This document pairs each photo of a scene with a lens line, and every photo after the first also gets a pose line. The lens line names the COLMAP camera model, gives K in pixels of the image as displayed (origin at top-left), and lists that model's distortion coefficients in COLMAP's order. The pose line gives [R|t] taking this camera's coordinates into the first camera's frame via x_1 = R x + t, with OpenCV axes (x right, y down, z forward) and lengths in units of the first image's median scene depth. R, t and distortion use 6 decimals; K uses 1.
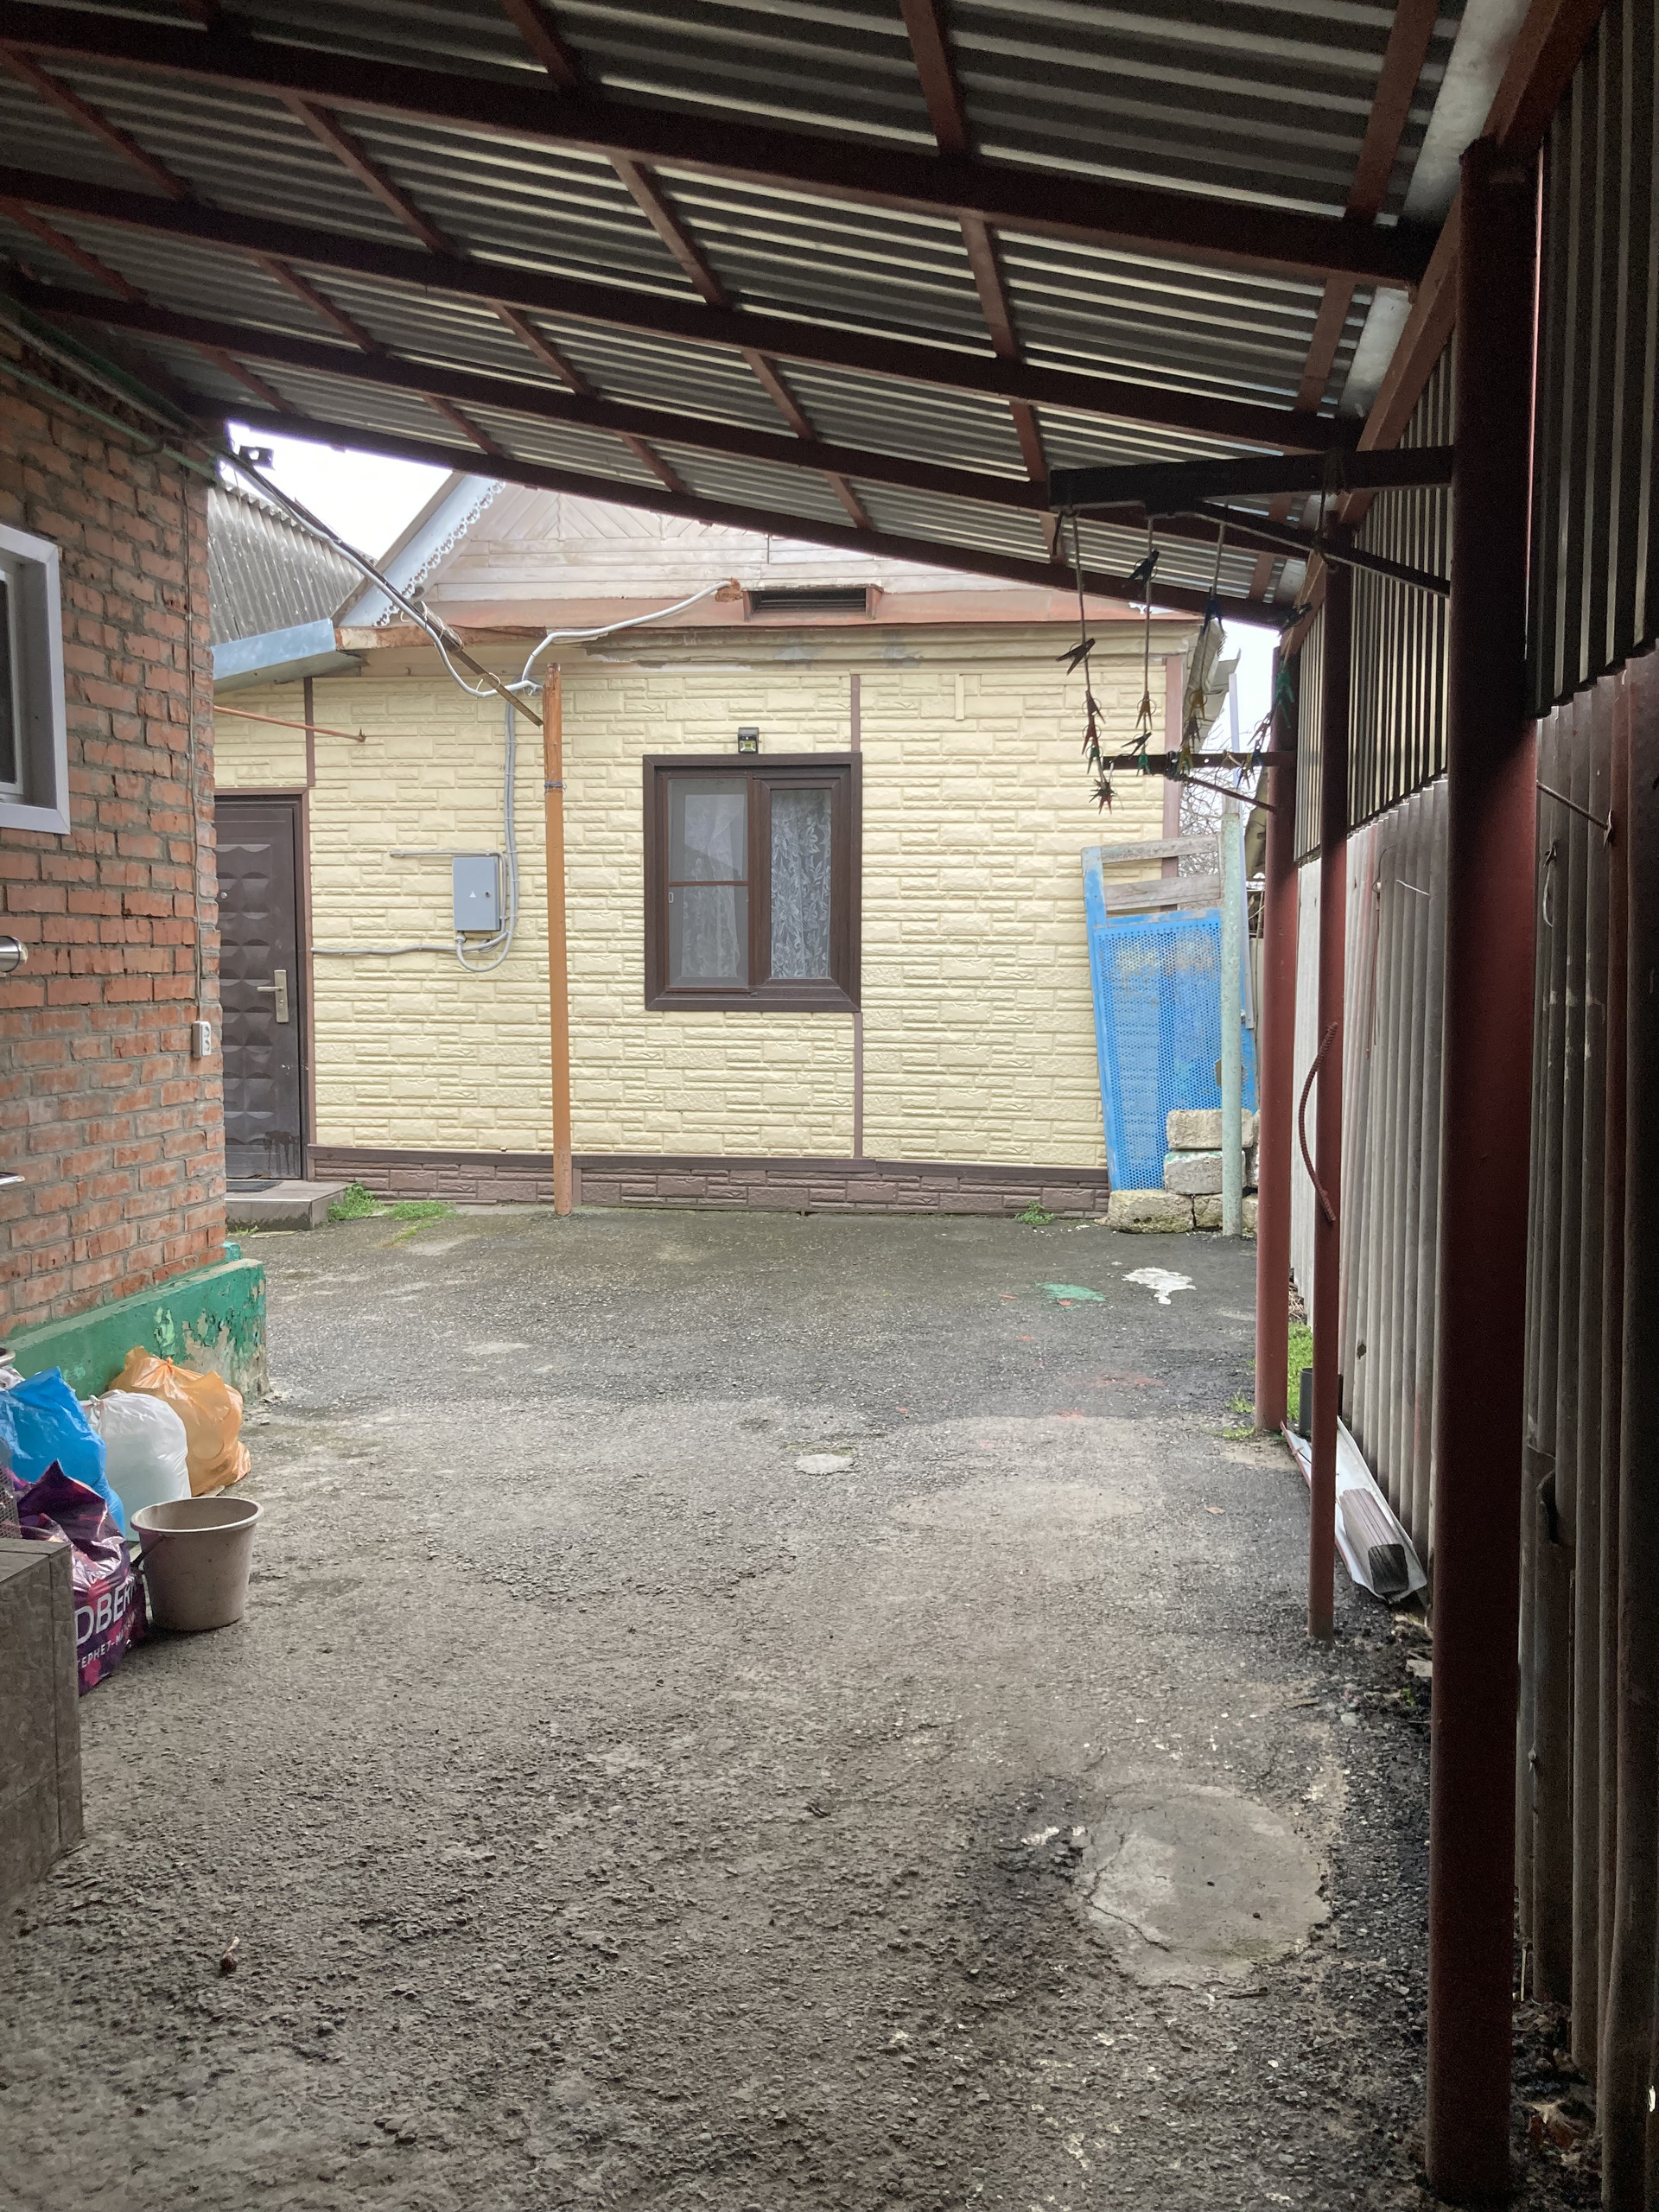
lens RADIAL K [[1829.3, 0, 825.7], [0, 1829.3, 1107.1], [0, 0, 1]] dist [0.047717, -0.070032]
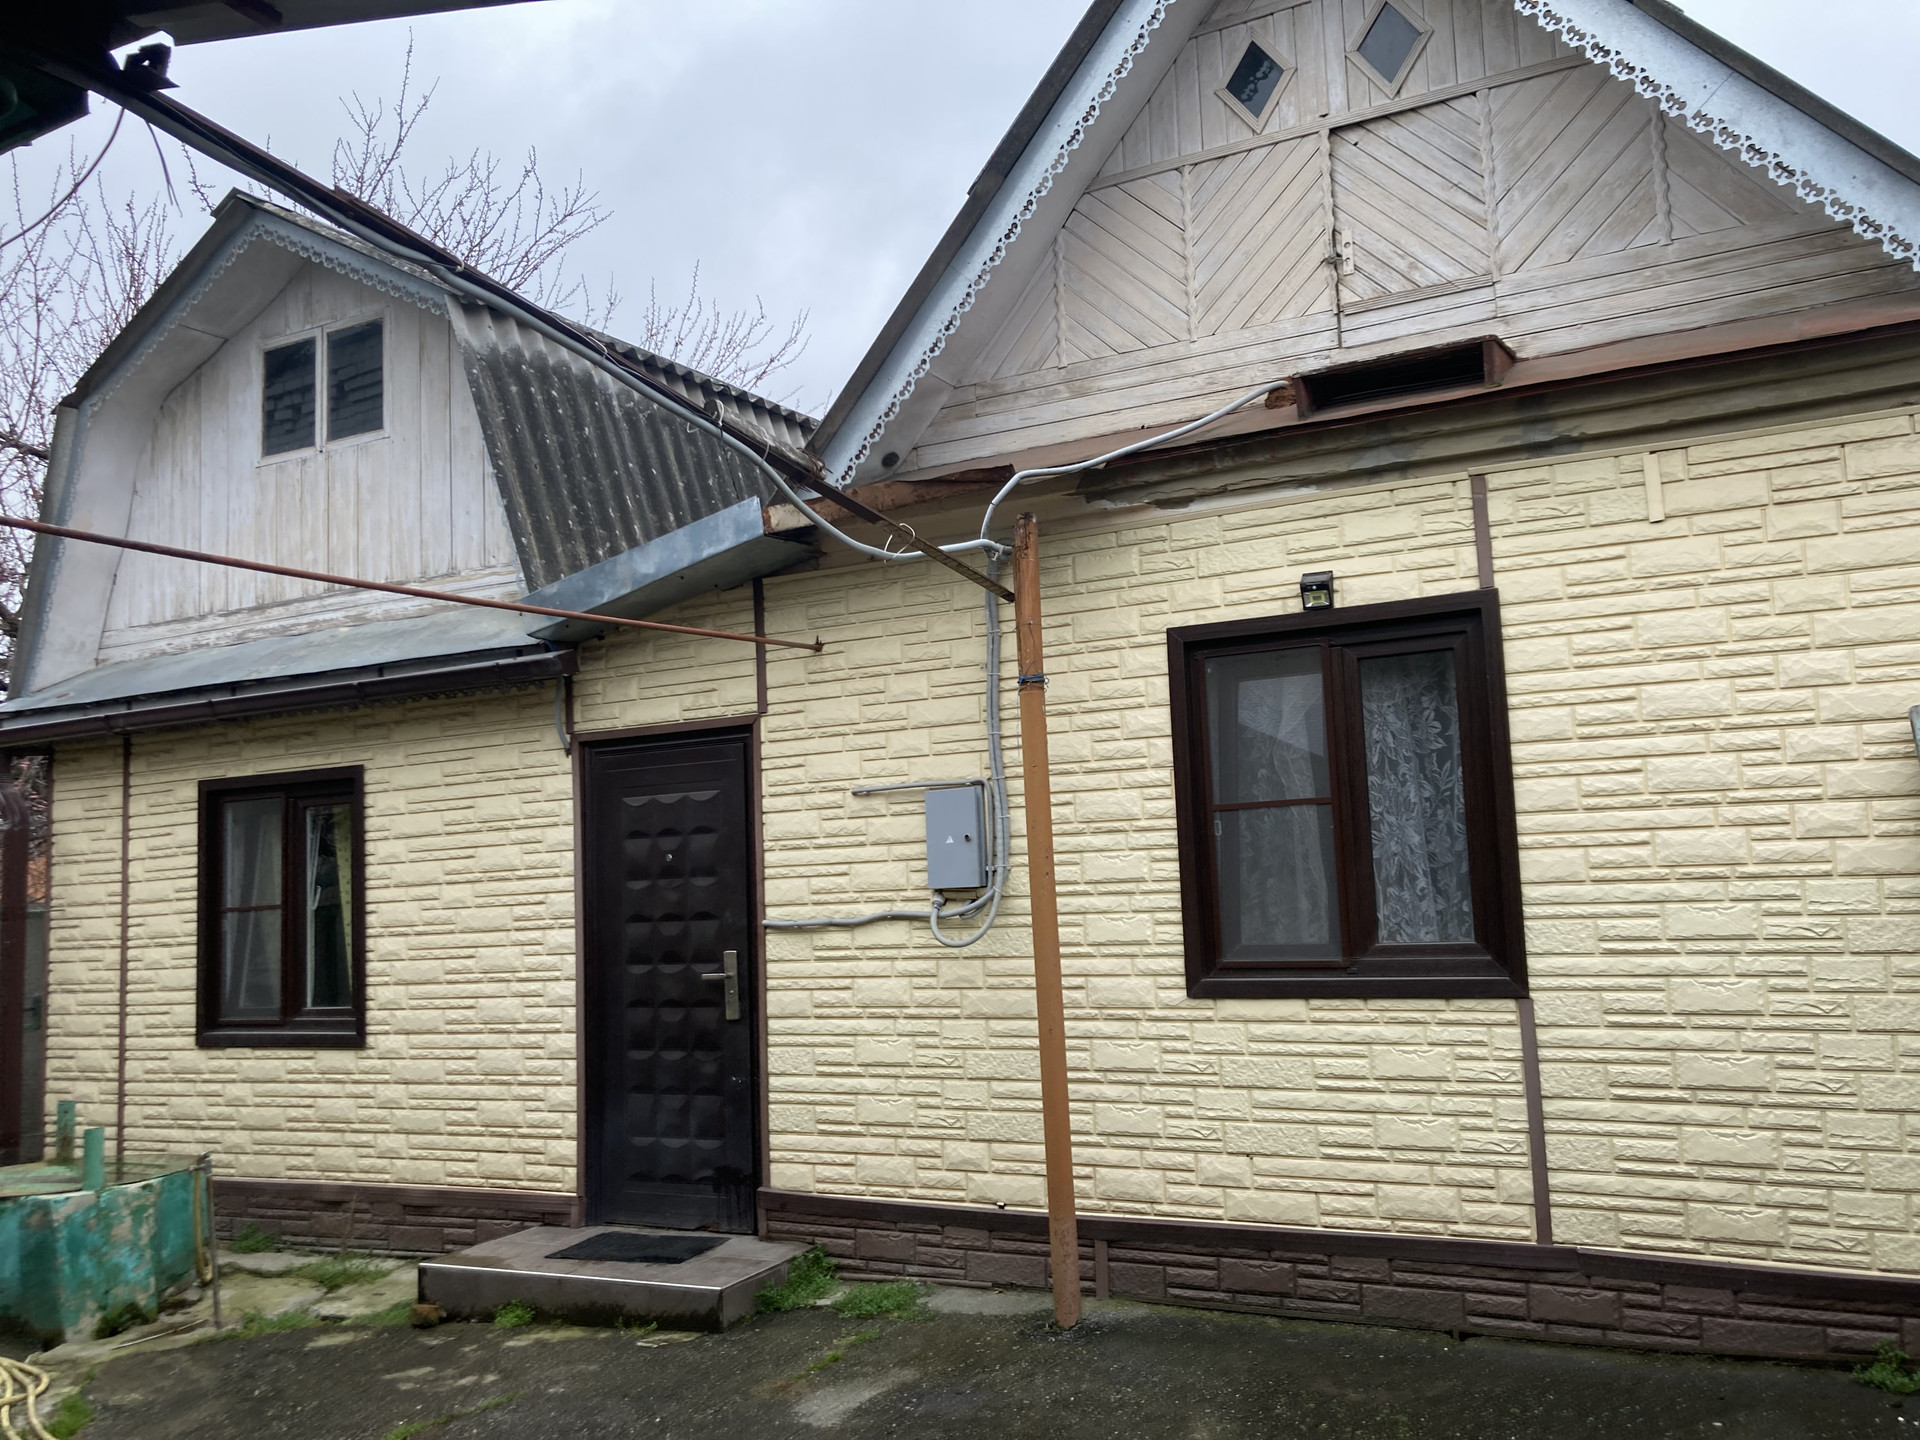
lens RADIAL K [[1587.8, 0, 959.1], [0, 1587.8, 711.9], [0, 0, 1]] dist [0.047717, -0.070032]
pose [[0.929581, -0.081879, -0.359409, 0.041787], [0.014830, 0.982536, -0.185482, -0.049186], [0.368319, 0.167091, 0.914561, 0.419047]]
